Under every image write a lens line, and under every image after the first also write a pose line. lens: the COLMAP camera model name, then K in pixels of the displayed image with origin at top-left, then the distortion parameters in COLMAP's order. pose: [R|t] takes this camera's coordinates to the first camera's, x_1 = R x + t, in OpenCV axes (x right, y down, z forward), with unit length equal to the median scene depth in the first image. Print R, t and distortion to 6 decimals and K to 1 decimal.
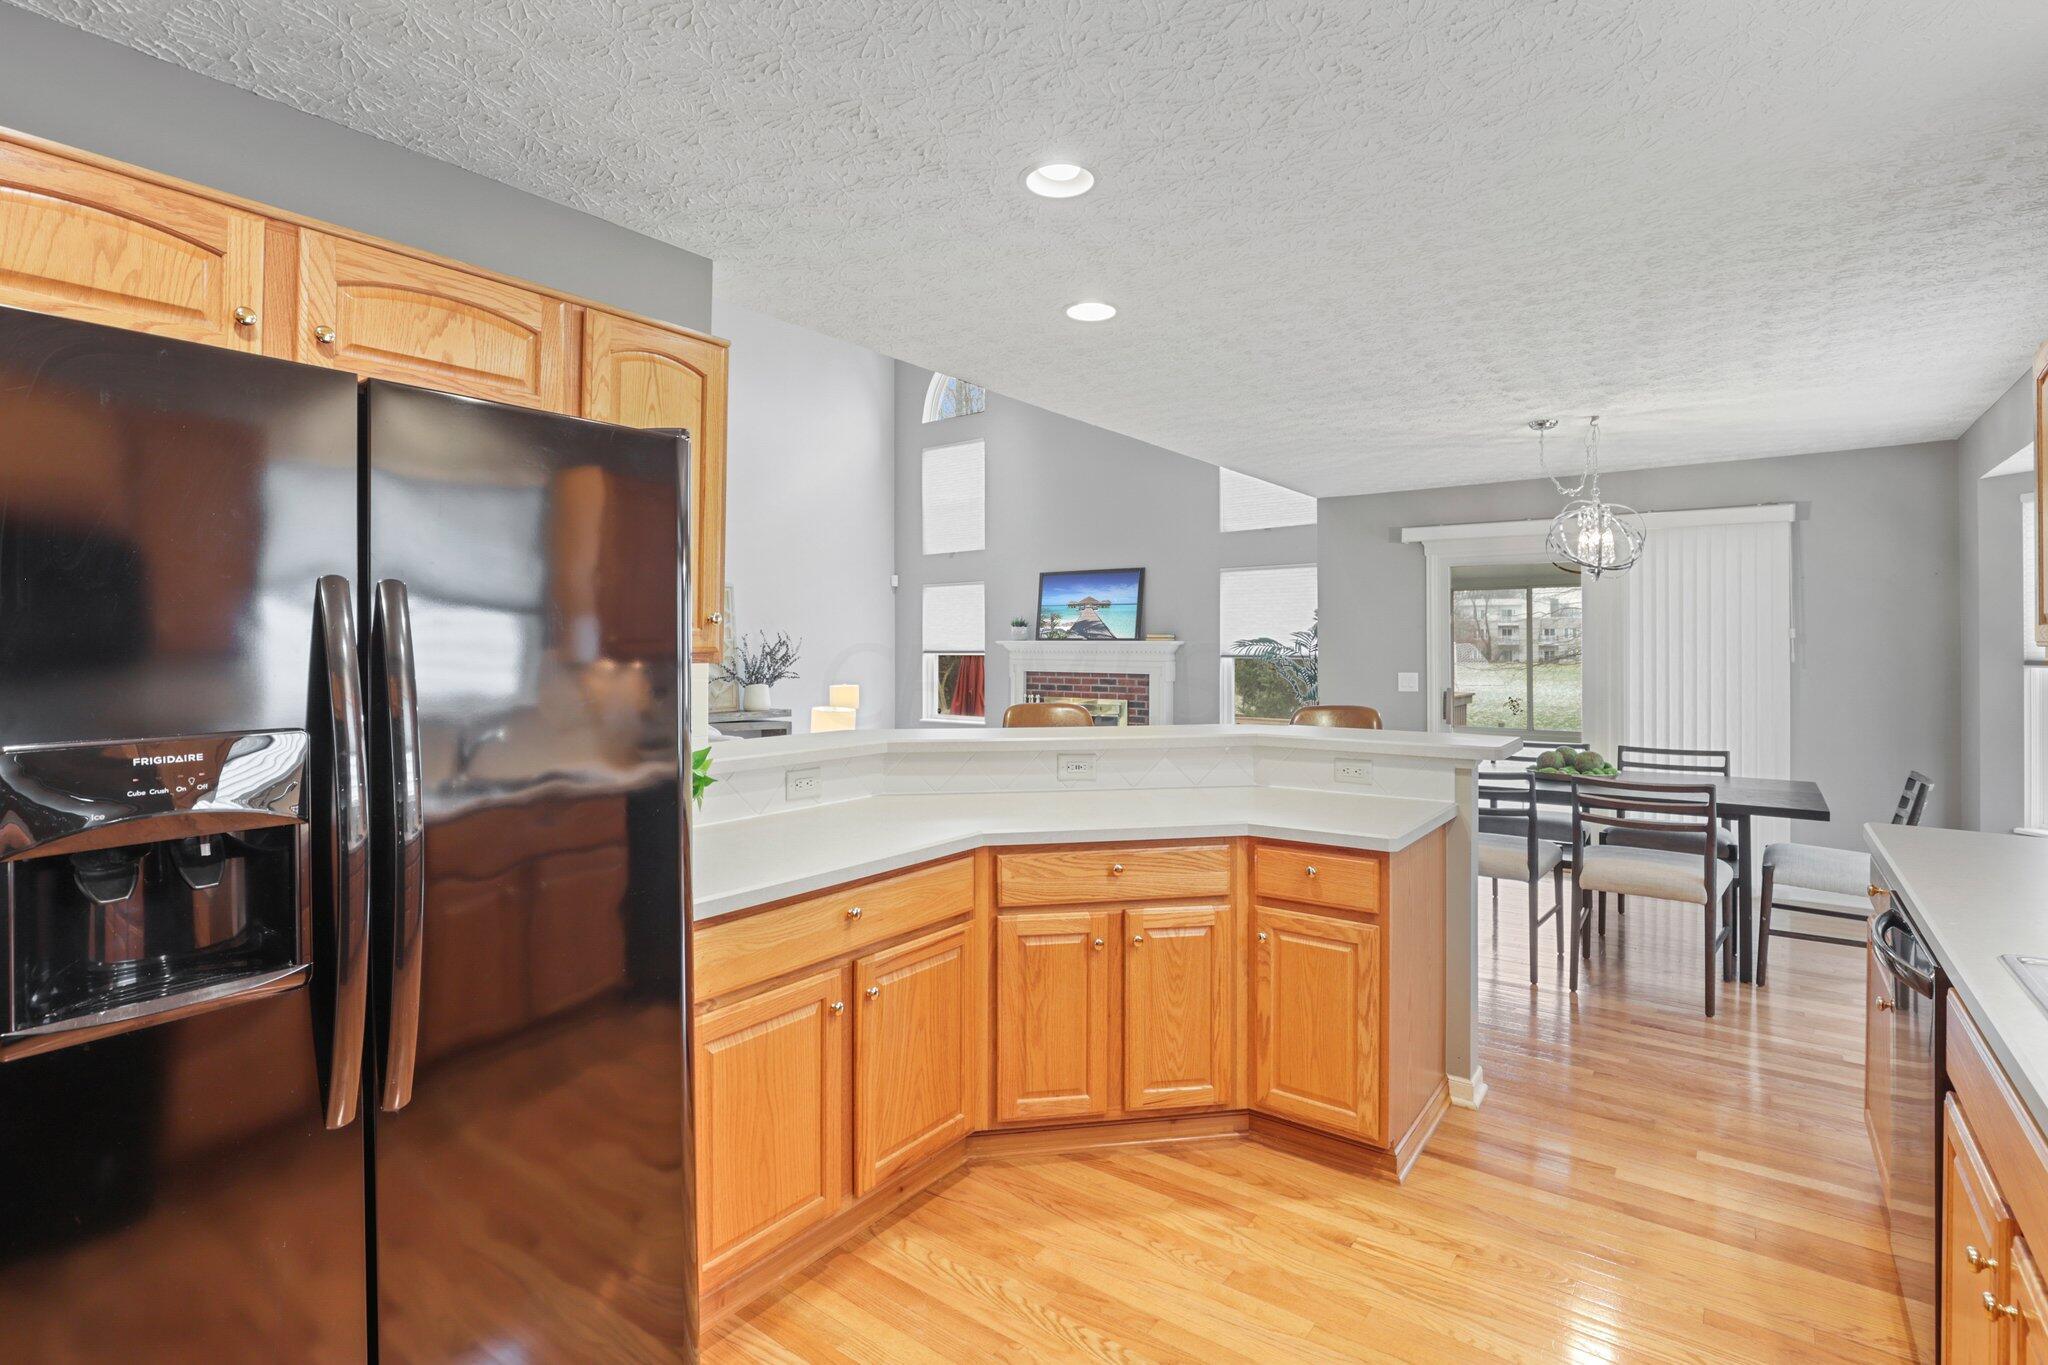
lens RADIAL K [[949.6, 0, 1015.6], [0, 949.6, 673.3], [0, 0, 1]] dist [-0.026578, 0.000755]
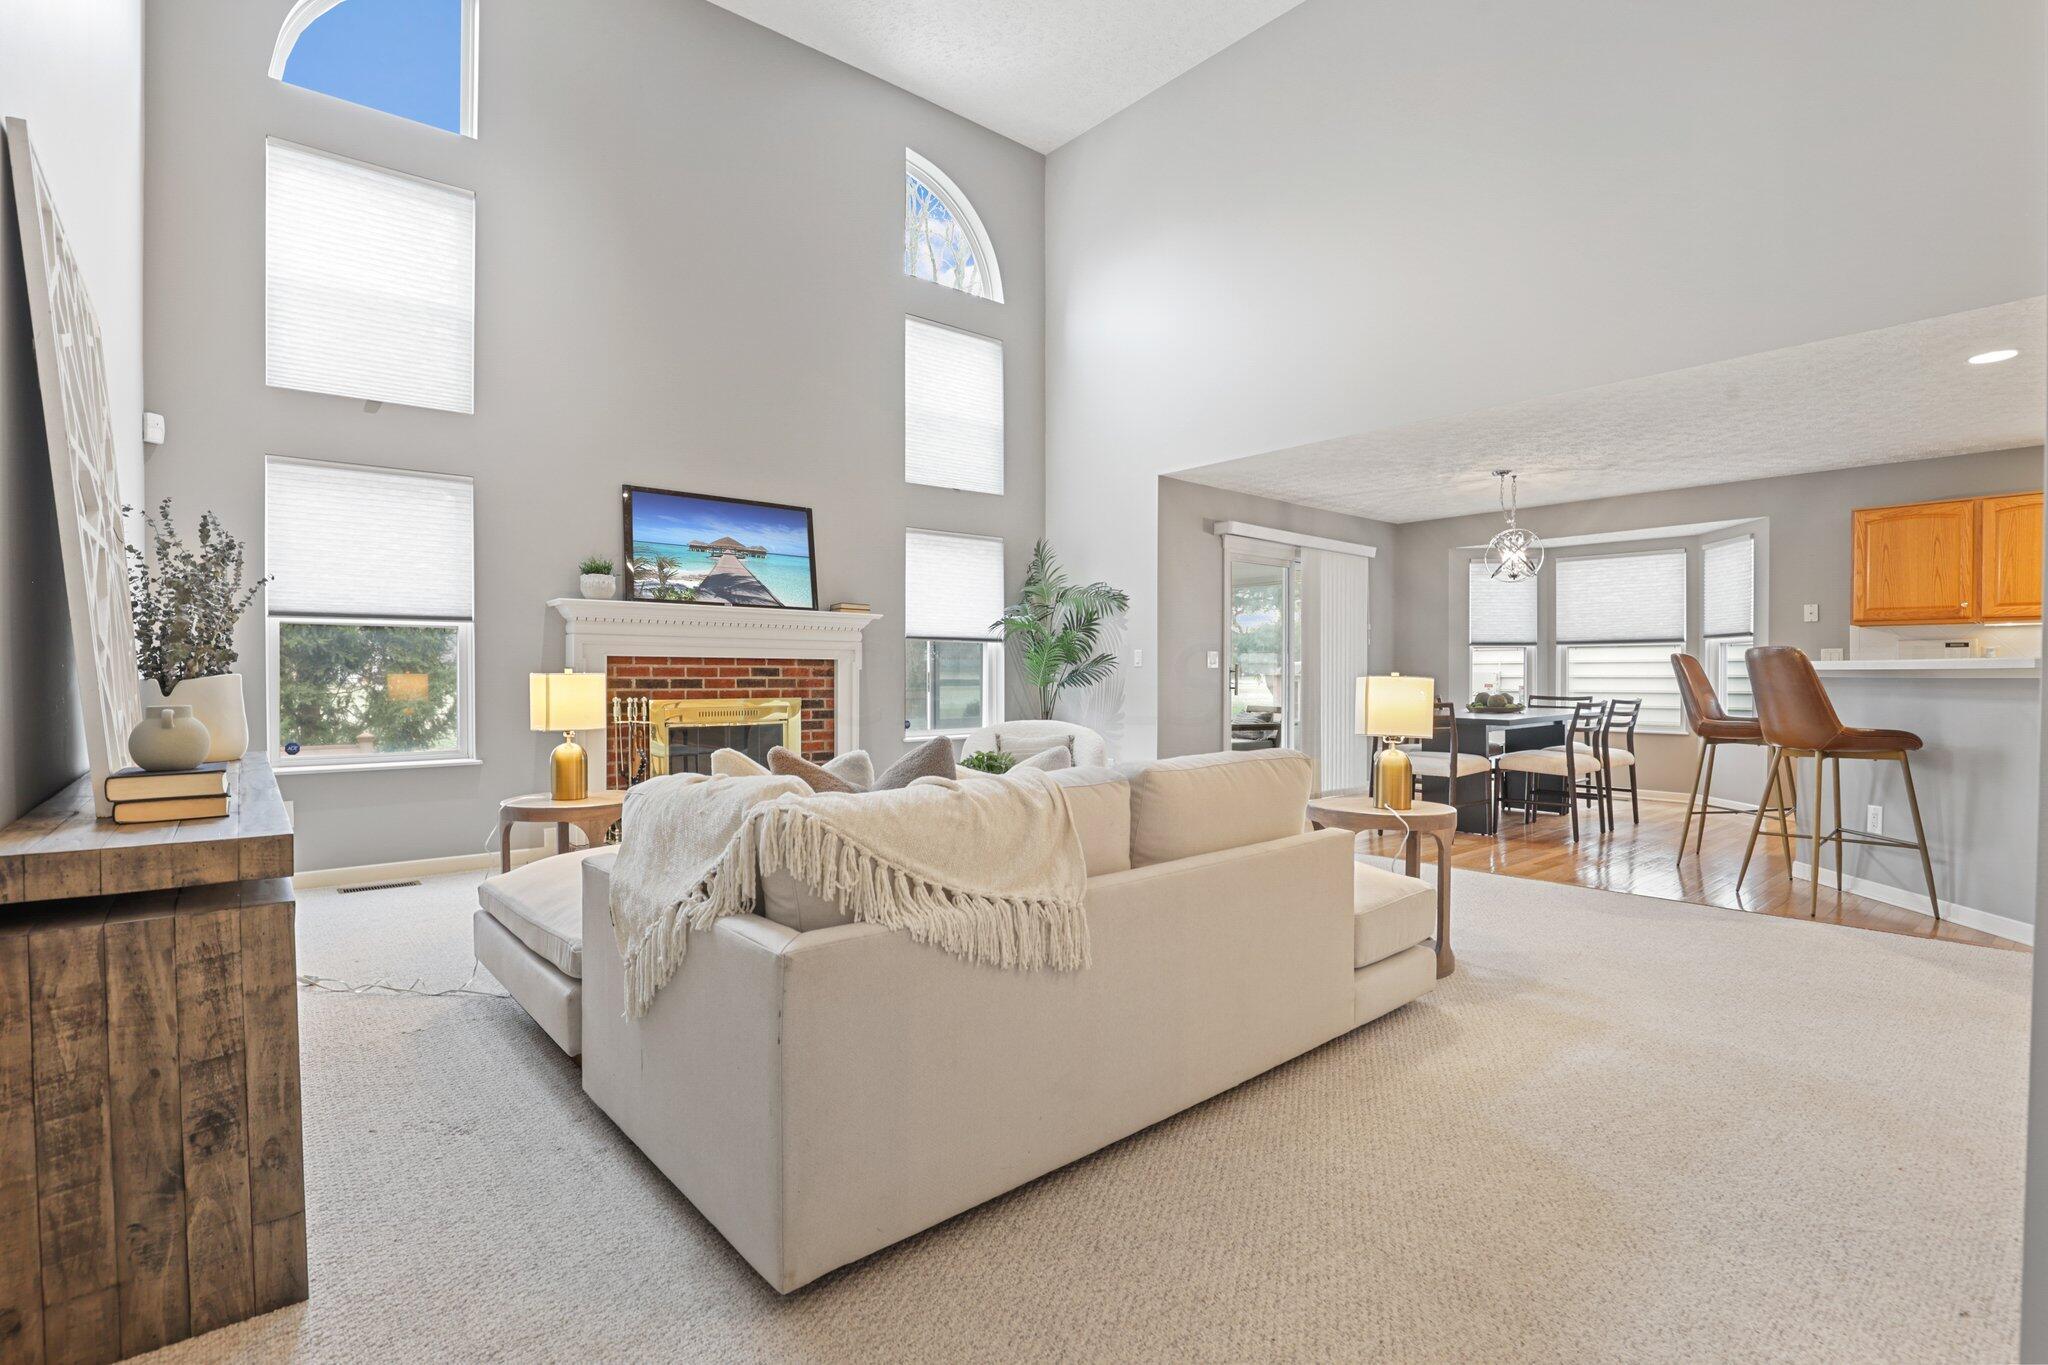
lens RADIAL K [[949.6, 0, 1015.6], [0, 949.6, 673.3], [0, 0, 1]] dist [-0.026578, 0.000755]
pose [[0.237016, -0.007019, 0.971480, -0.492151], [0.017051, 0.999850, 0.003063, 0.010913], [-0.971356, 0.015839, 0.237100, 0.675368]]
